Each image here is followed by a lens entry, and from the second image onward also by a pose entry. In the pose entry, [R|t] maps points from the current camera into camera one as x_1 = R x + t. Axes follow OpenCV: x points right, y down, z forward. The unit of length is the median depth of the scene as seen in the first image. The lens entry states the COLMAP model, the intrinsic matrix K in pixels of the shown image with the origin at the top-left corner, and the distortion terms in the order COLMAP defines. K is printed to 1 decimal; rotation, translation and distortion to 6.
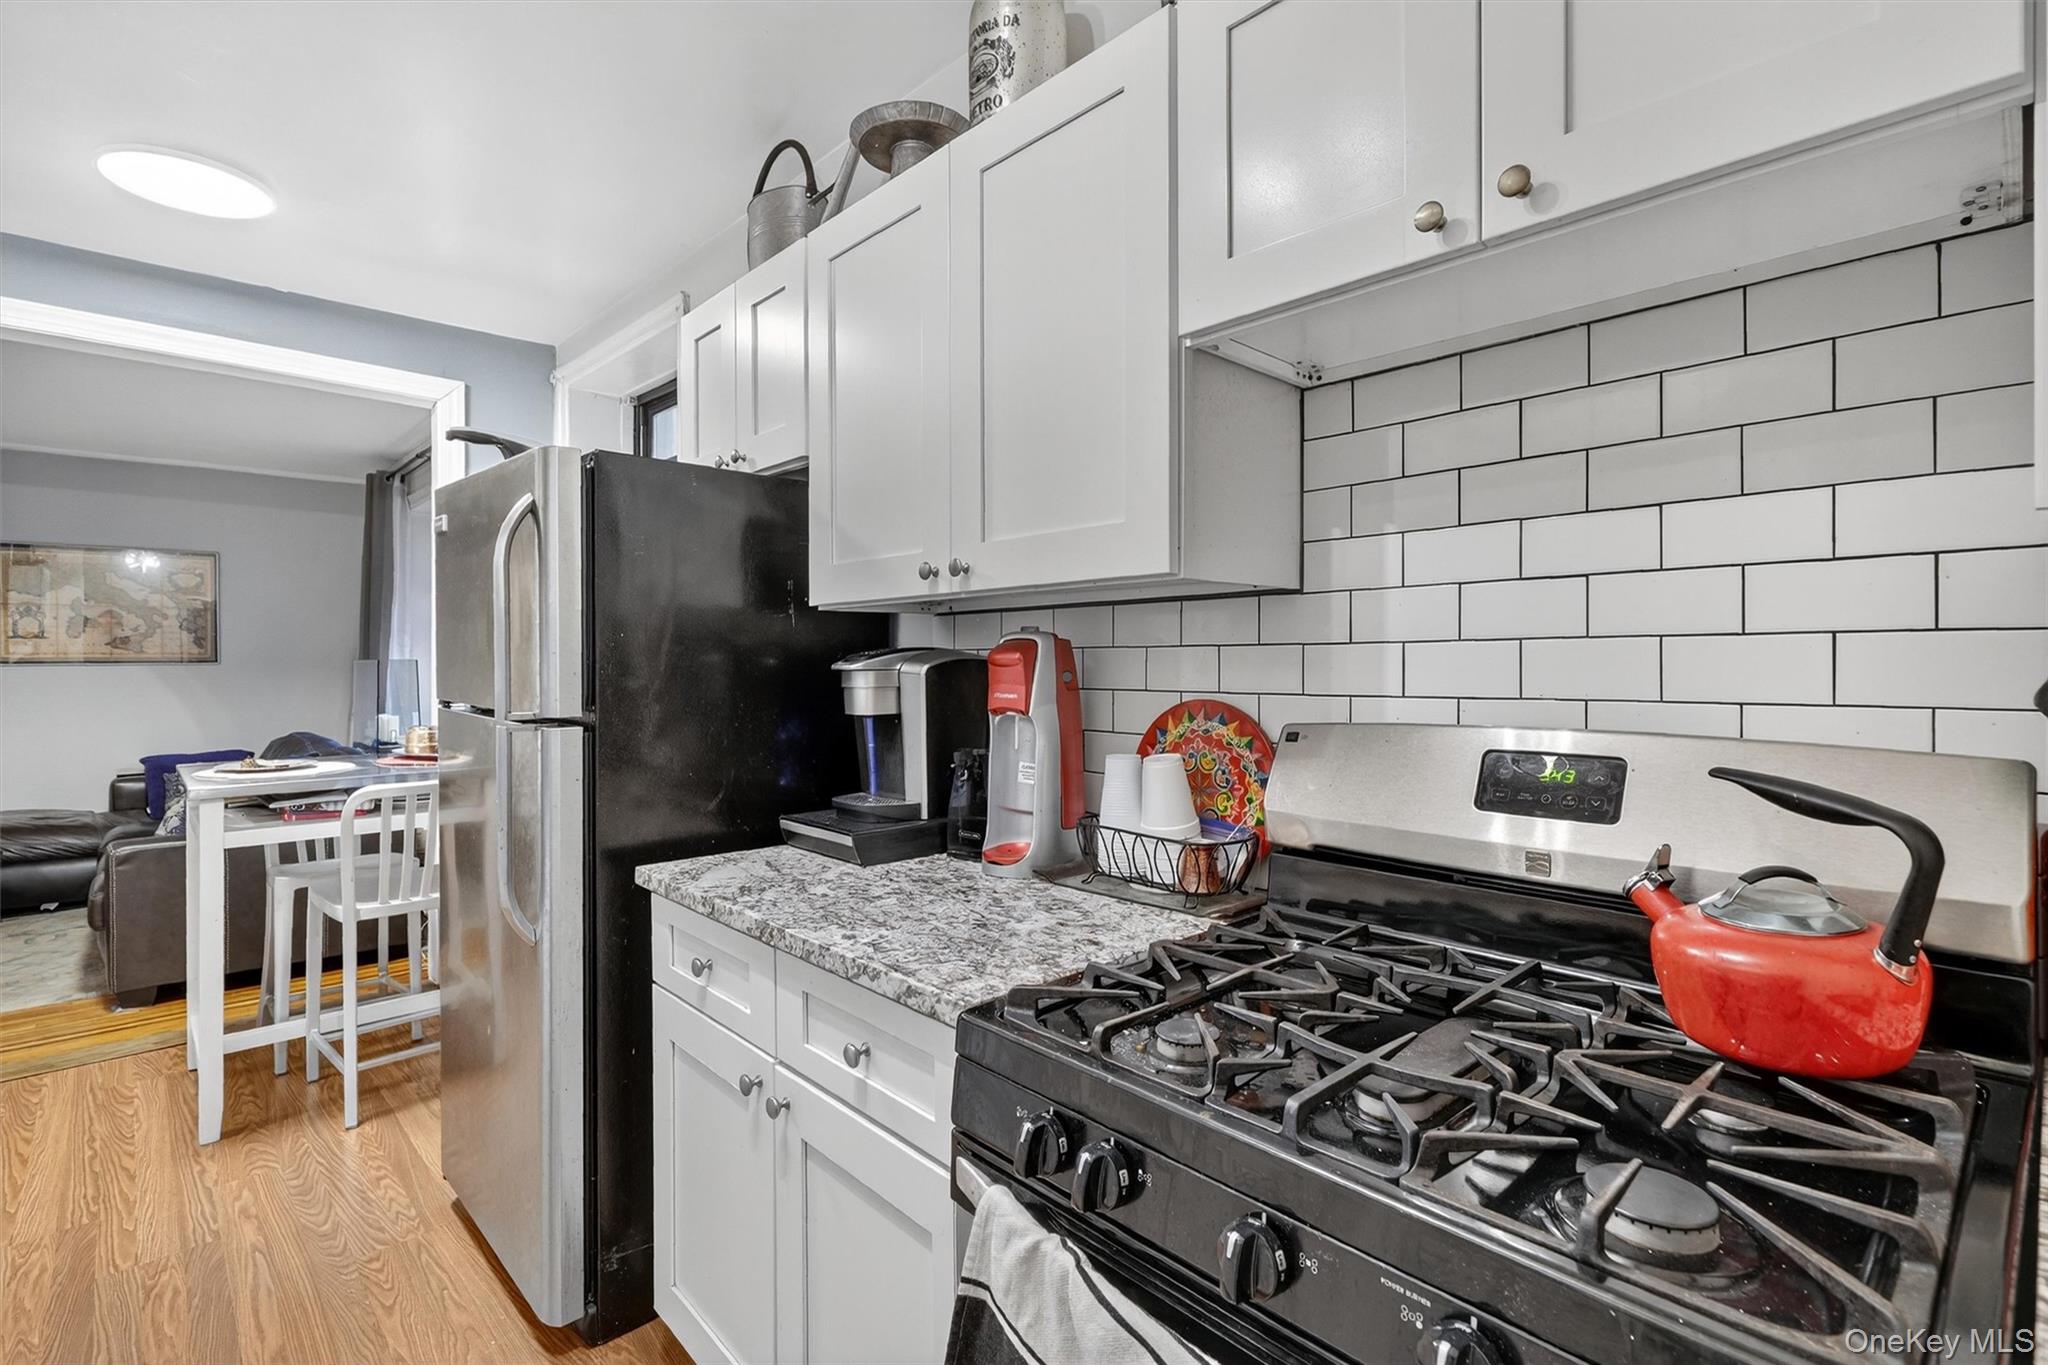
lens RADIAL K [[958.3, 0, 1016.9], [0, 958.3, 663.3], [0, 0, 1]] dist [-0.004082, -0.000672]
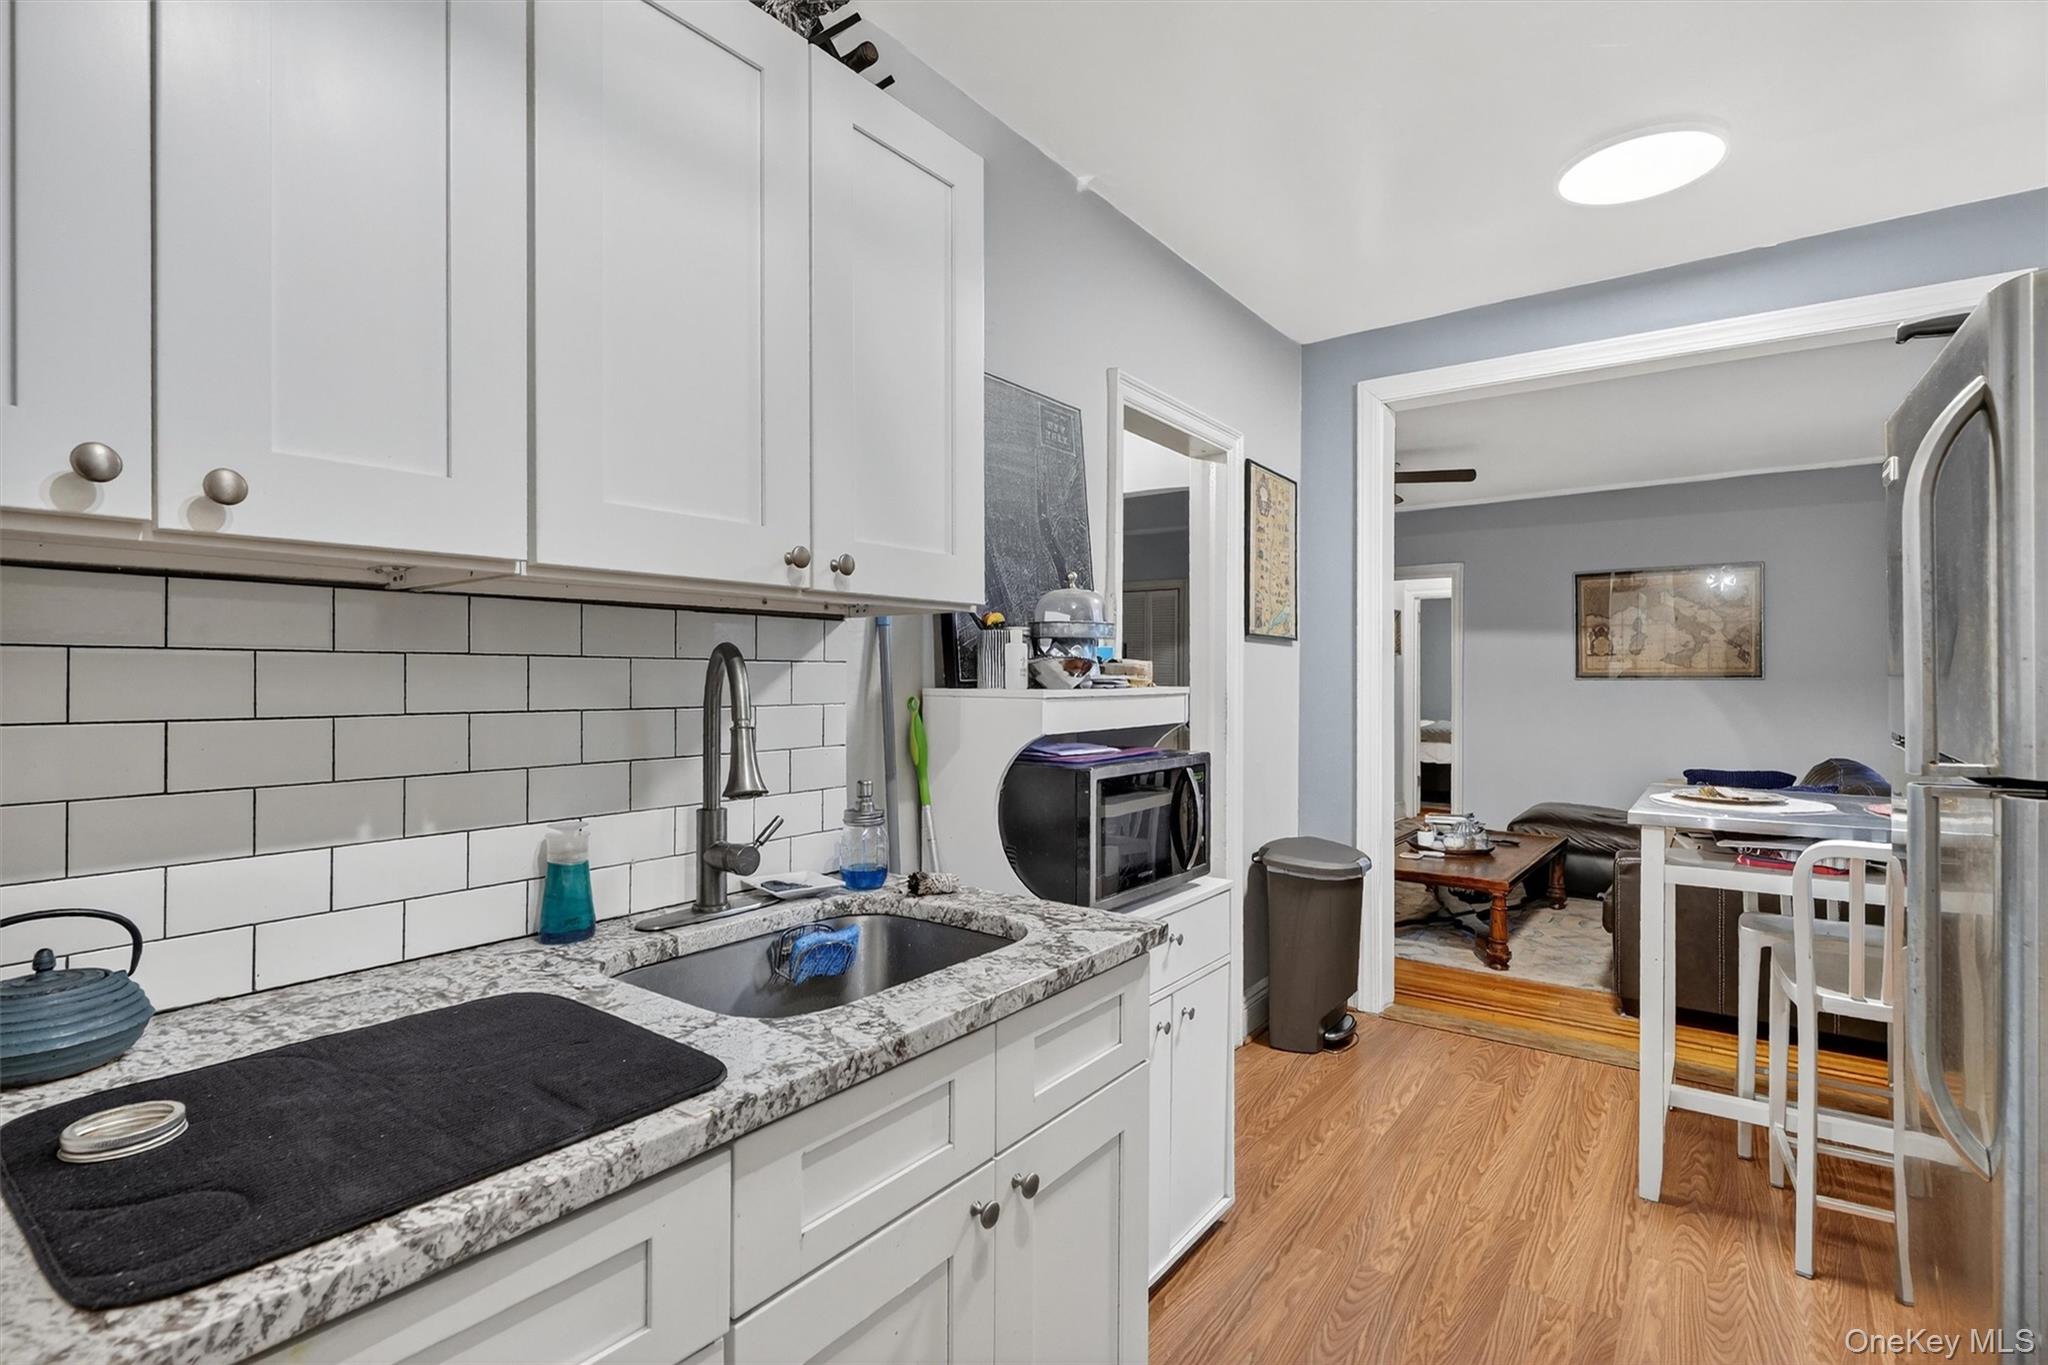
lens RADIAL K [[975.9, 0, 1010.7], [0, 975.9, 675.8], [0, 0, 1]] dist [-0.001106, -0.000409]
pose [[0.175516, -0.000439, -0.984476, -0.037873], [-0.001918, 0.999998, -0.000788, 0.000281], [0.984475, 0.002027, 0.175515, 0.294099]]
